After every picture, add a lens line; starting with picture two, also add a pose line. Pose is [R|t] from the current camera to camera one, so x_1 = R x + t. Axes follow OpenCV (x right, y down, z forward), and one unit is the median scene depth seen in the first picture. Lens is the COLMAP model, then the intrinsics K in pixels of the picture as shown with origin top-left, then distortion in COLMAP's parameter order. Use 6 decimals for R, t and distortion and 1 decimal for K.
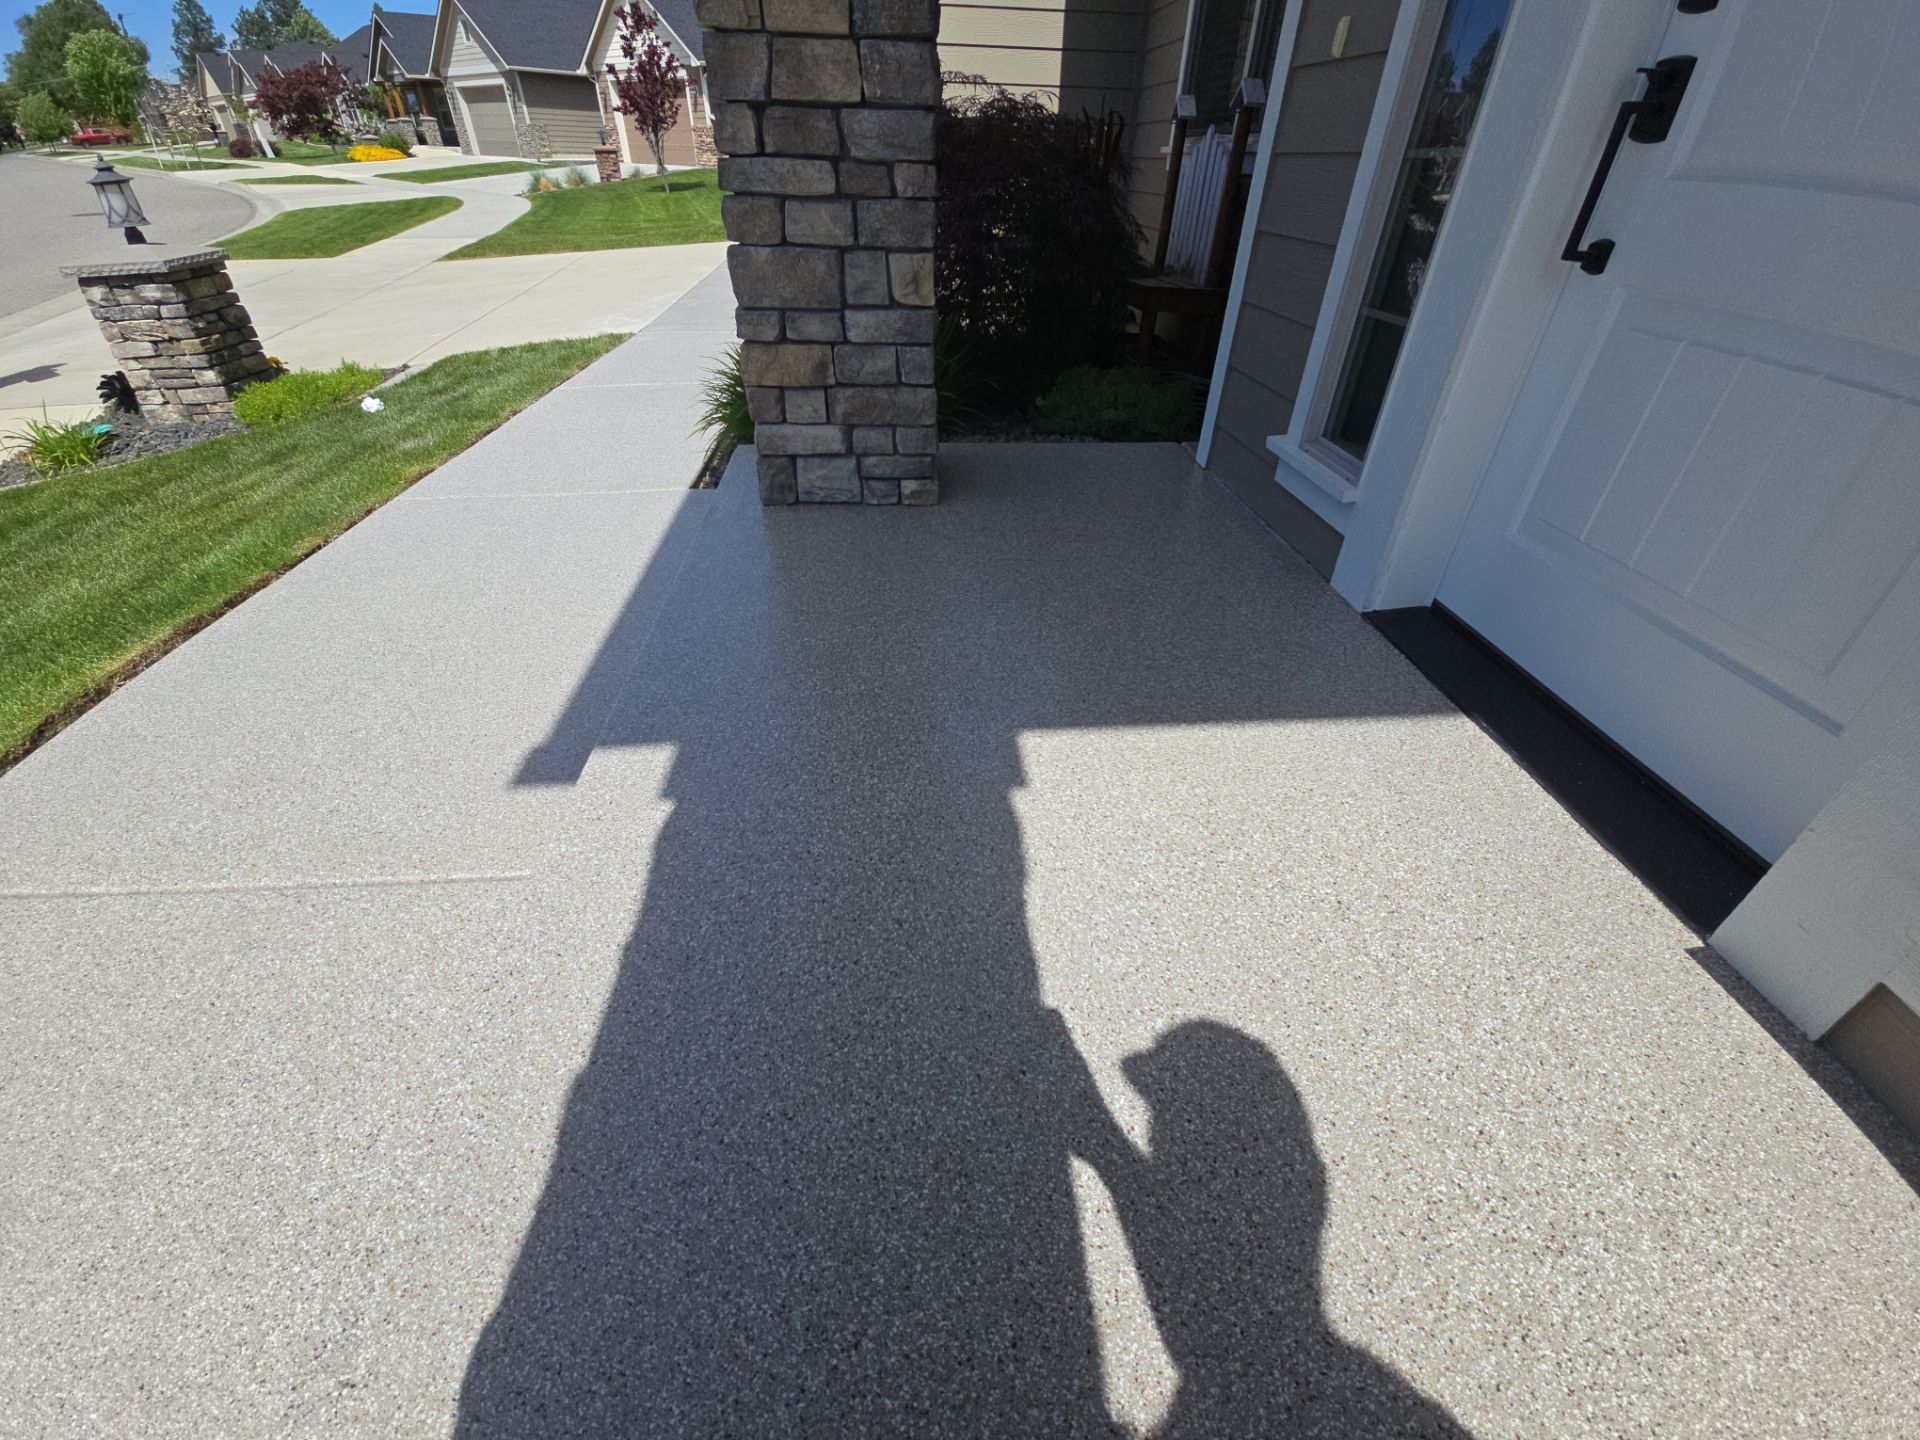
lens RADIAL K [[788.0, 0, 960.0], [0, 788.0, 720.0], [0, 0, 1]] dist [-0.034189, 0.017662]
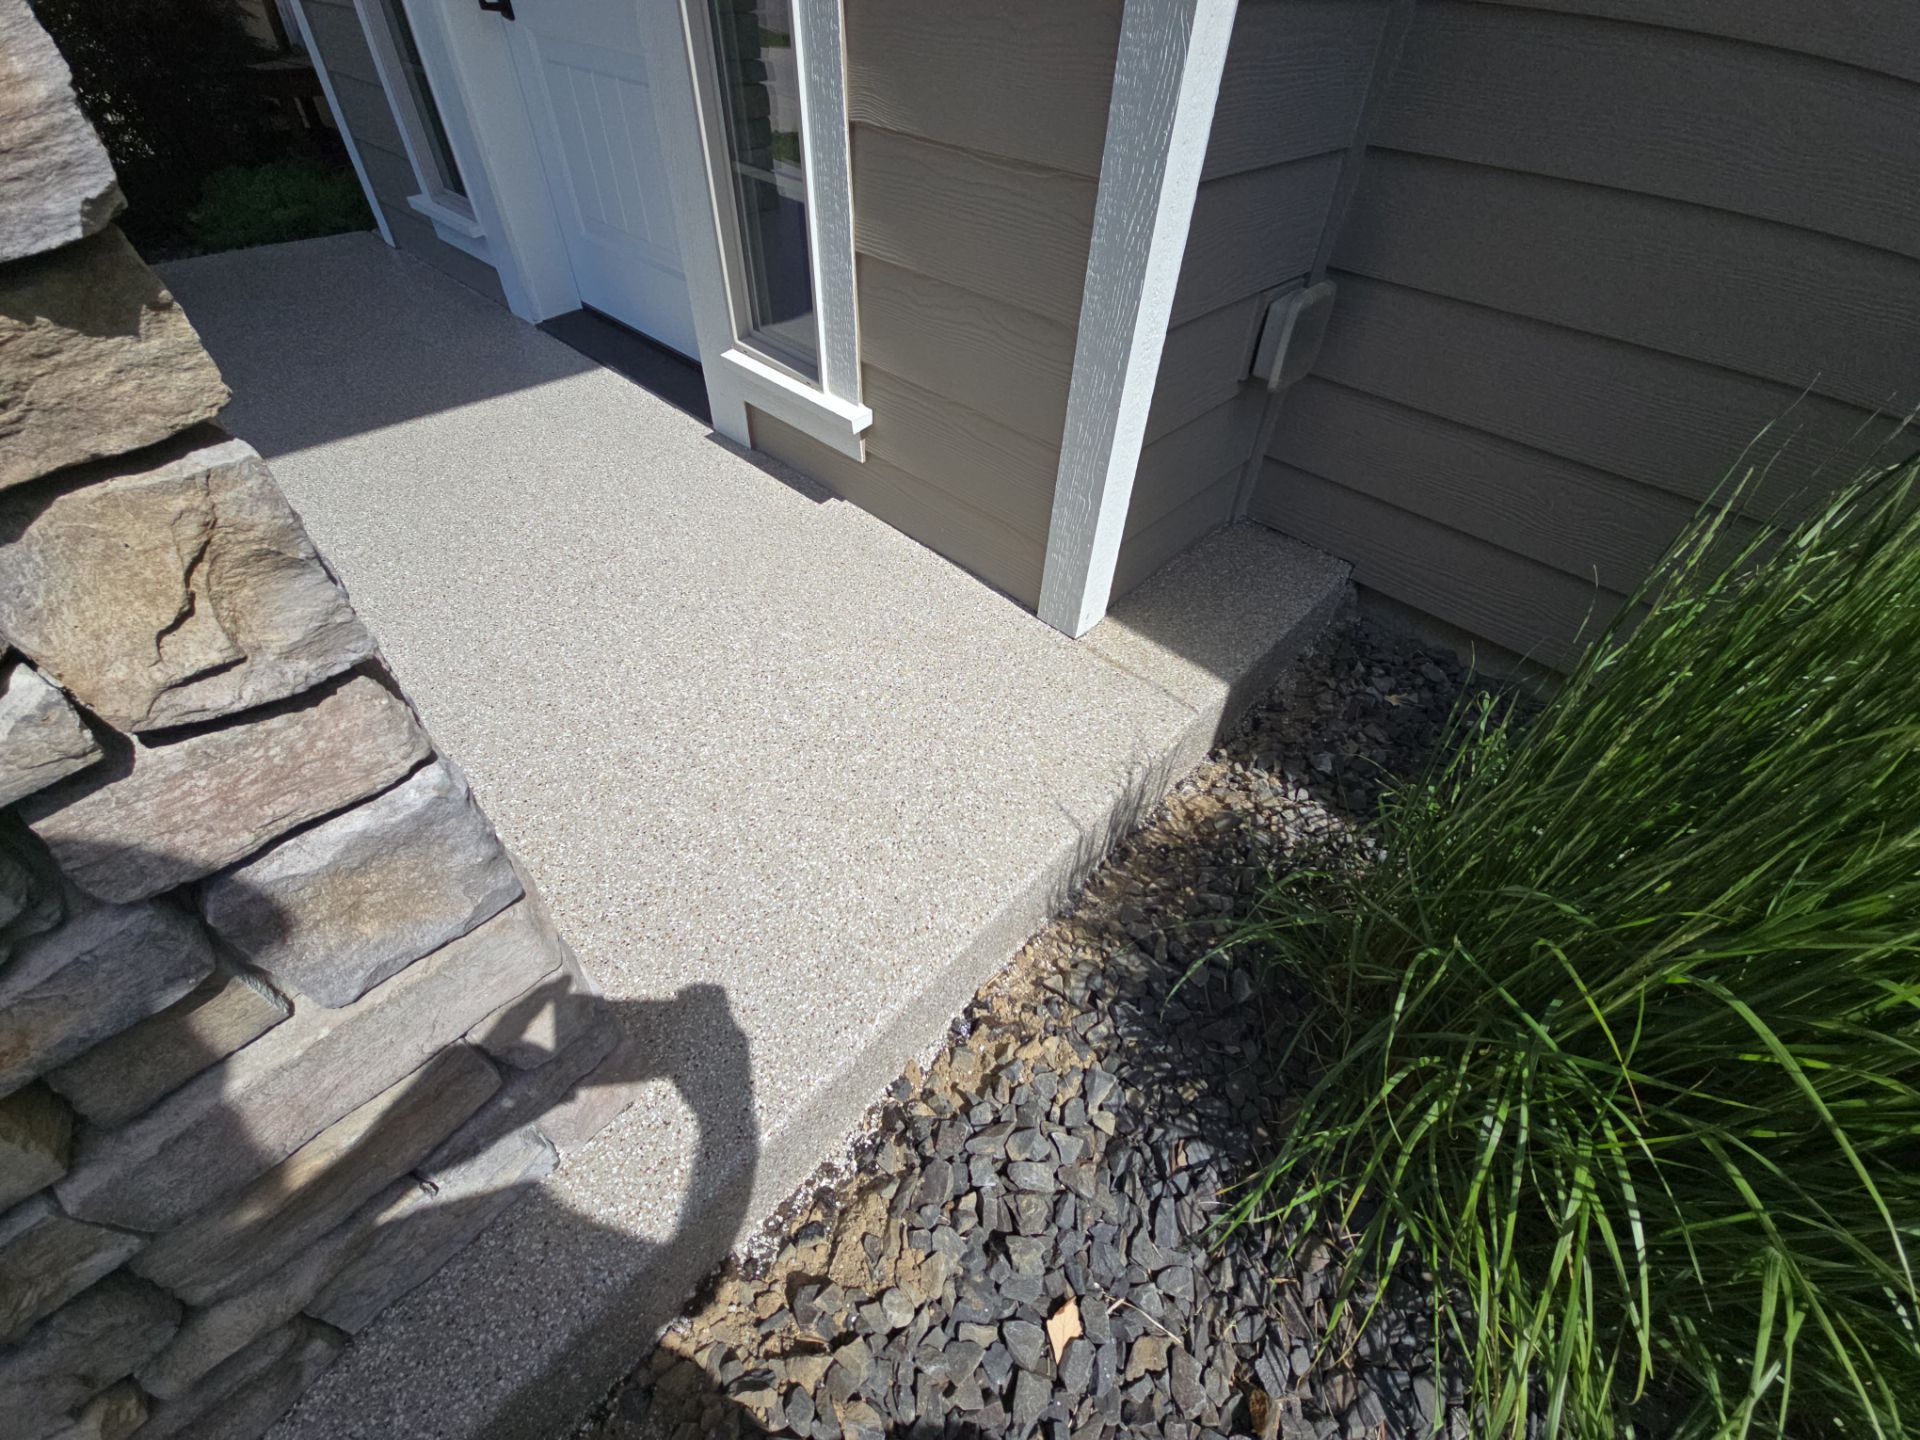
lens RADIAL K [[774.7, 0, 960.0], [0, 774.7, 720.0], [0, 0, 1]] dist [0.008230, -0.005132]
pose [[0.749215, -0.459769, 0.476749, 0.127810], [0.366286, 0.887339, 0.280115, 0.366319], [-0.551826, -0.035240, 0.833215, -0.533432]]
